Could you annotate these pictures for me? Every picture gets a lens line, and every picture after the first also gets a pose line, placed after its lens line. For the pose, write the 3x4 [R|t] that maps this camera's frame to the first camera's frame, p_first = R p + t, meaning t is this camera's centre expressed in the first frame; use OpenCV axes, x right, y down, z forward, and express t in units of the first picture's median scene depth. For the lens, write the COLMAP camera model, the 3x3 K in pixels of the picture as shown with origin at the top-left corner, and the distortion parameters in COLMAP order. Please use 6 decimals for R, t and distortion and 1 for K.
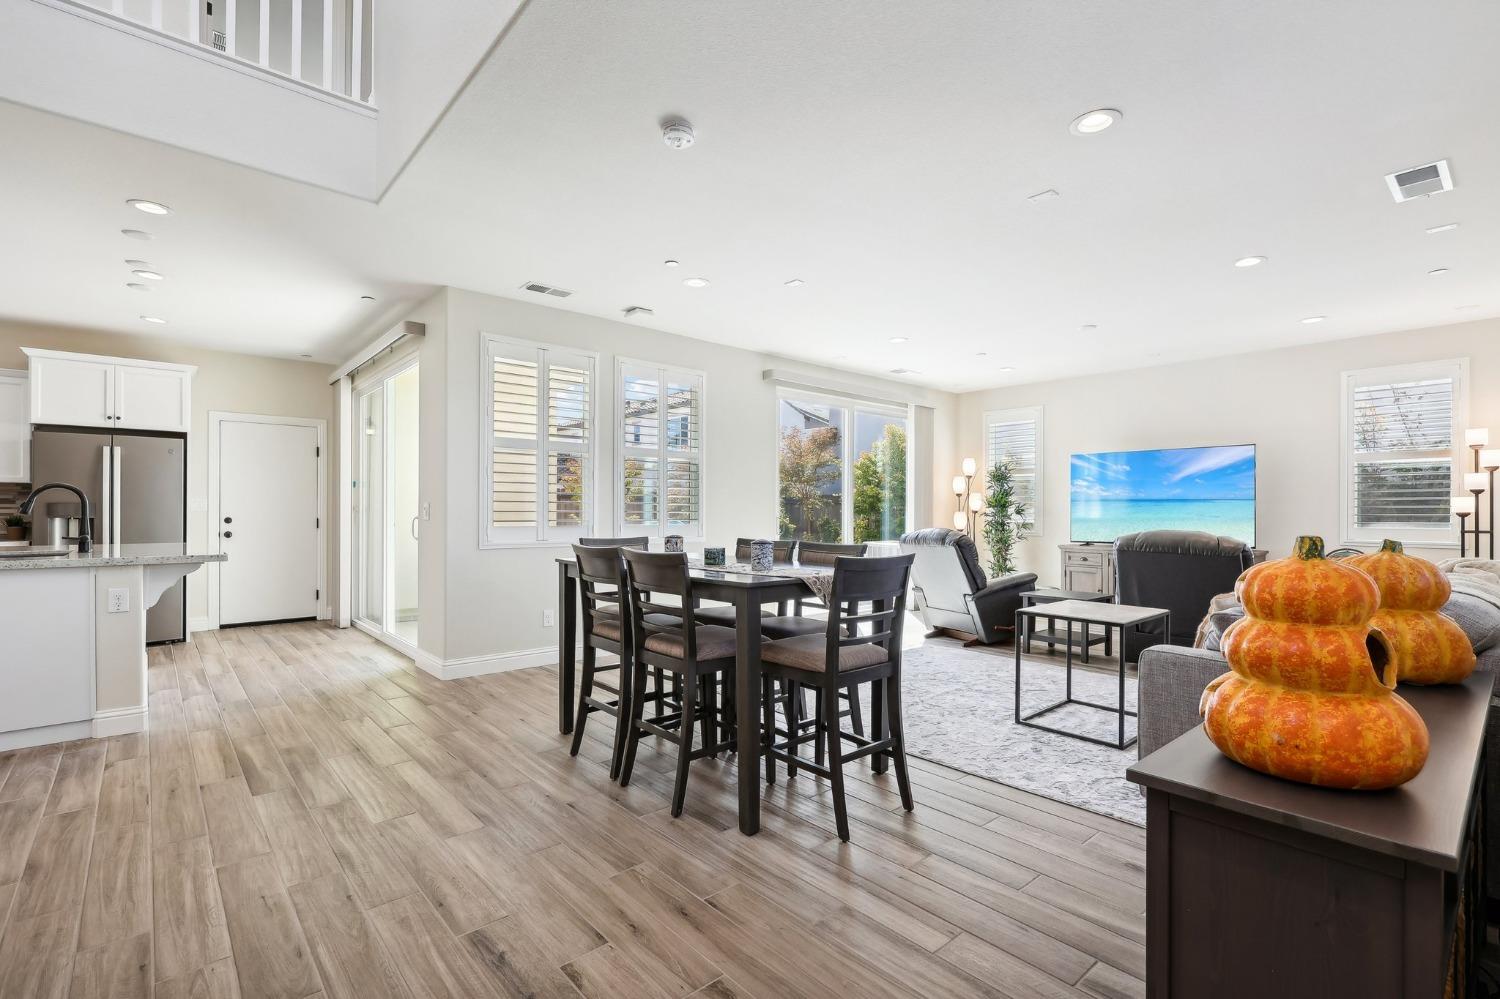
lens RADIAL K [[678.1, 0, 745.6], [0, 678.1, 505.1], [0, 0, 1]] dist [0.011510, 0.000764]
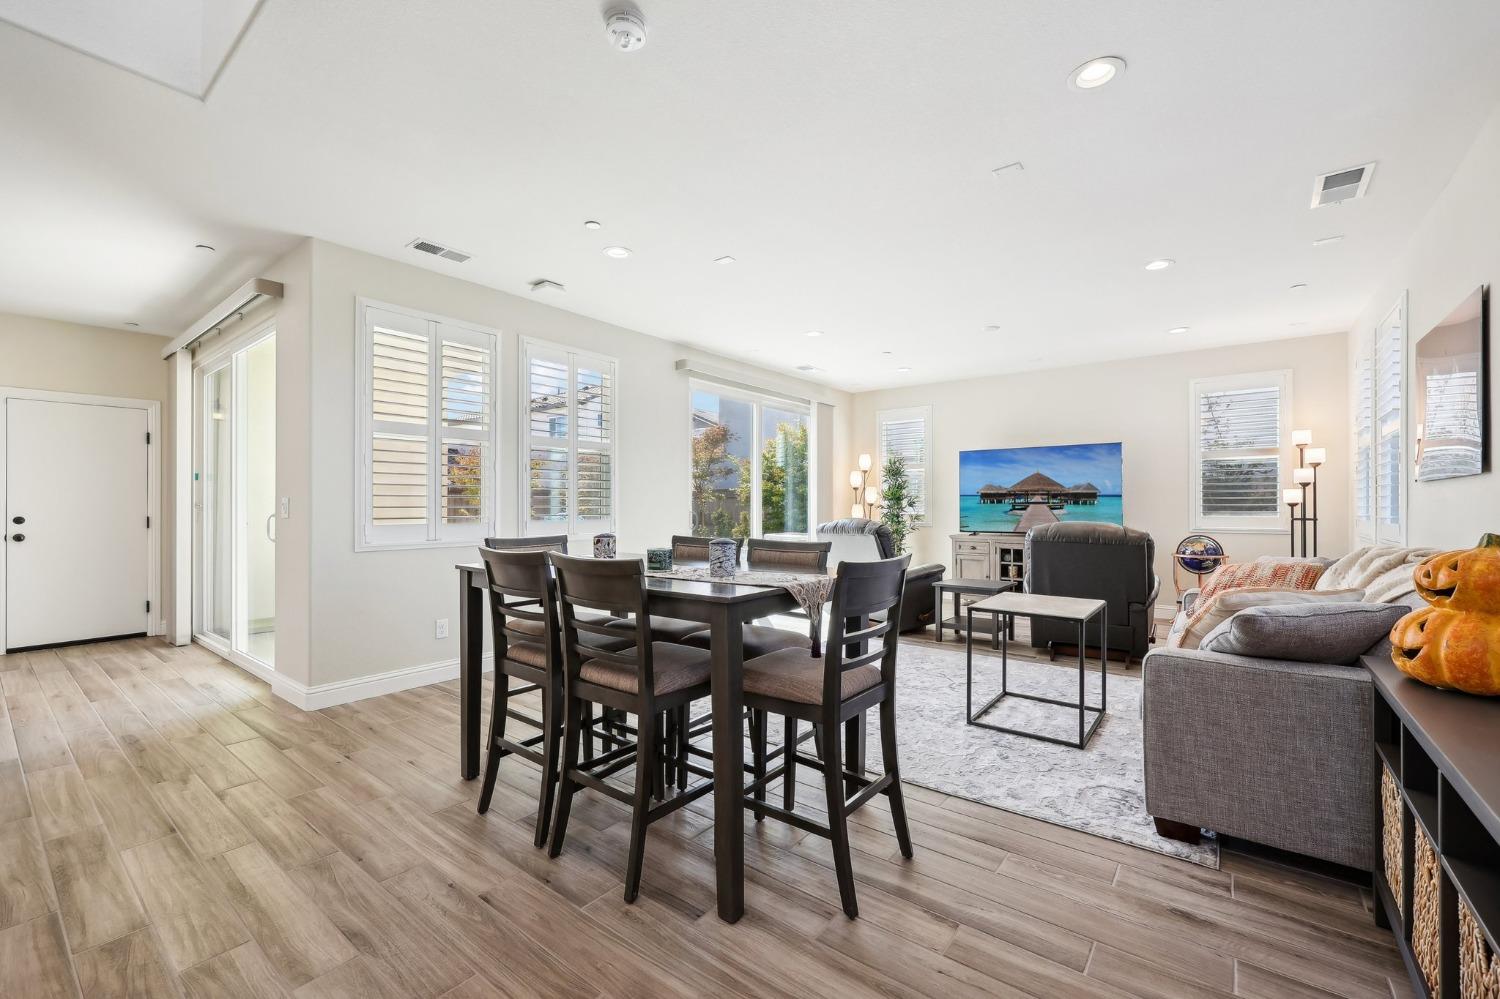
lens RADIAL K [[617.4, 0, 742.8], [0, 617.4, 497.0], [0, 0, 1]] dist [0.004619, -0.000355]
pose [[0.983566, -0.003499, 0.180515, -0.064401], [0.004279, 0.999983, -0.003929, 0.001814], [-0.180498, 0.004637, 0.983564, 0.179786]]
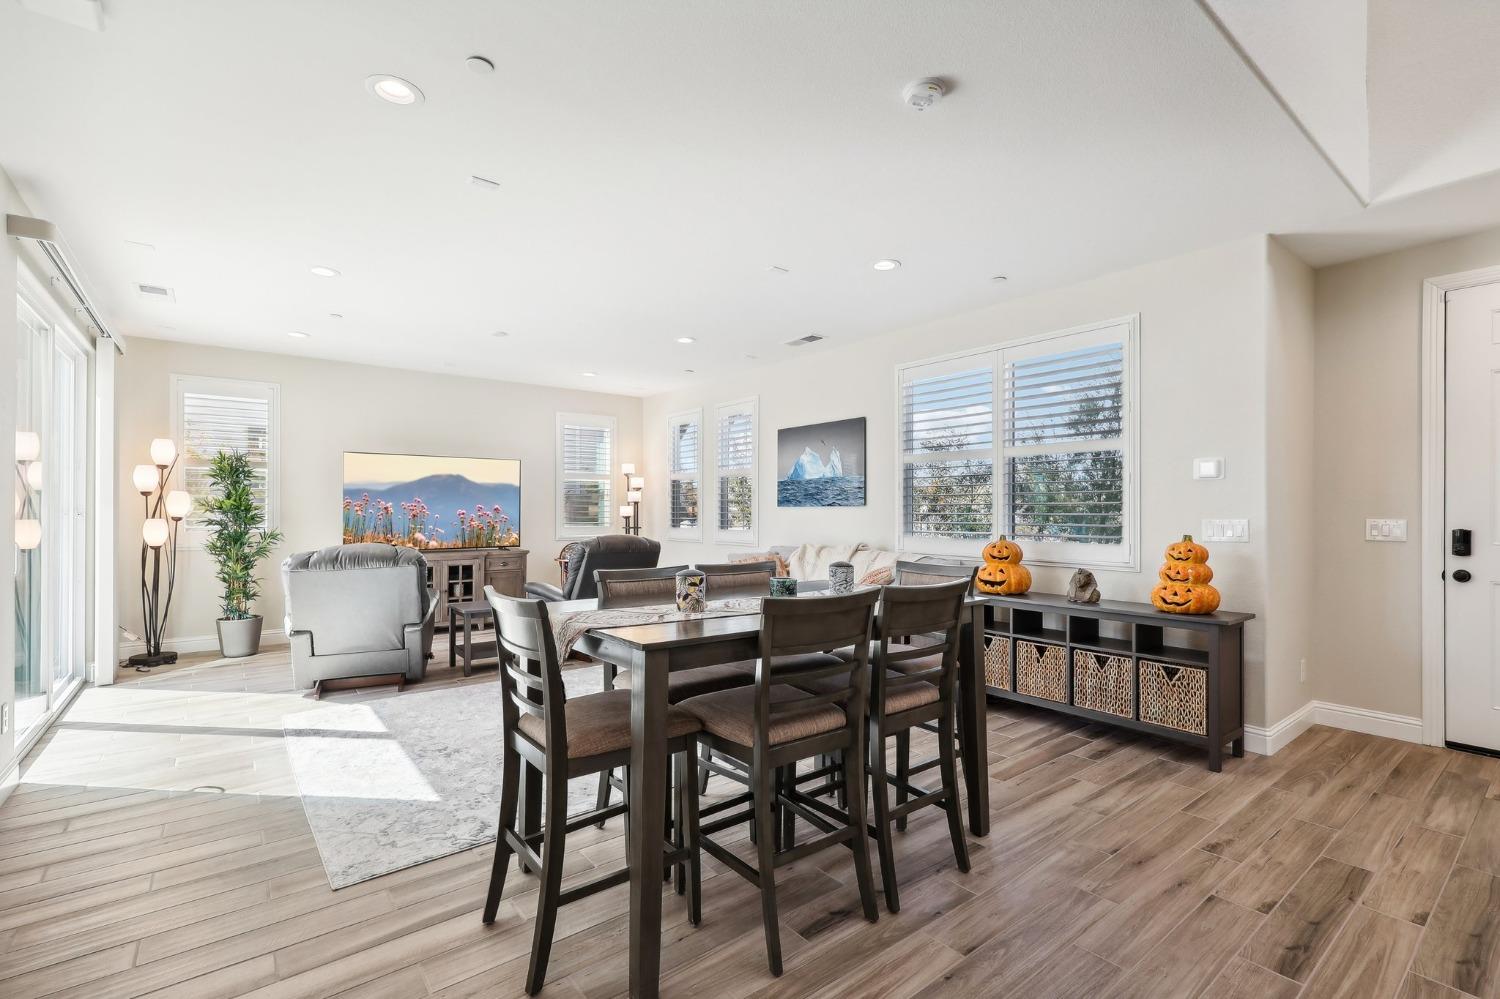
lens RADIAL K [[670.6, 0, 763.1], [0, 670.6, 509.1], [0, 0, 1]] dist [0.003505, 0.000509]
pose [[0.048967, -0.003883, 0.998793, -0.622397], [-0.010468, 0.999936, 0.004400, -0.018161], [-0.998746, -0.010671, 0.048923, 0.758450]]
